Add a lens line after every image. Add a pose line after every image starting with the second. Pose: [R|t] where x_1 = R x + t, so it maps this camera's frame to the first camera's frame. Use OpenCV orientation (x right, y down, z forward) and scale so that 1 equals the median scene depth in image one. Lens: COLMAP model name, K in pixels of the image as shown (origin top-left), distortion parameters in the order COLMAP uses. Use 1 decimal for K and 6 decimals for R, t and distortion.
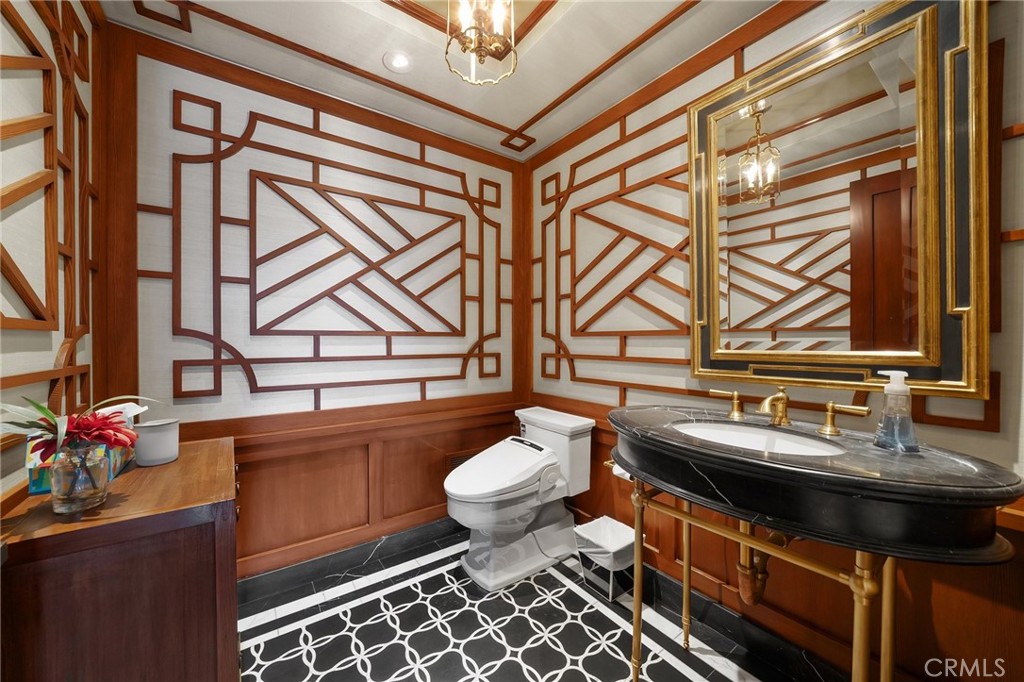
lens RADIAL K [[370.5, 0, 512.8], [0, 370.5, 341.0], [0, 0, 1]] dist [-0.022759, 0.002839]
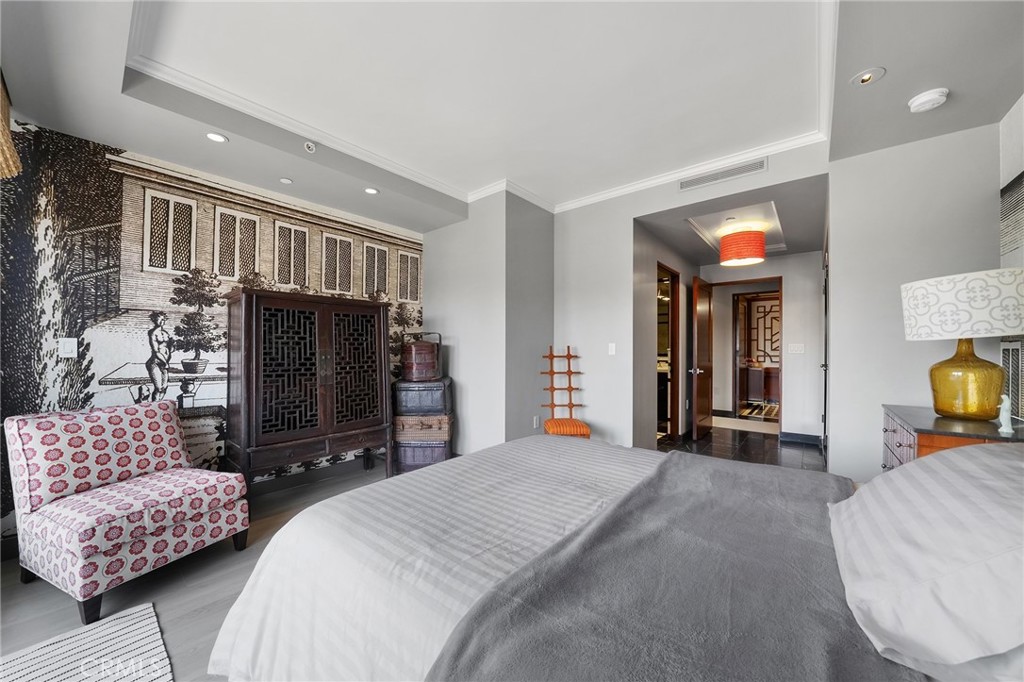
lens RADIAL K [[370.5, 0, 505.5], [0, 370.5, 349.2], [0, 0, 1]] dist [-0.022759, 0.002839]
pose [[0.248173, 0.000683, -0.968716, 3.316244], [-0.012177, 0.999923, -0.002415, 0.021714], [0.968639, 0.012395, 0.248162, -3.855253]]
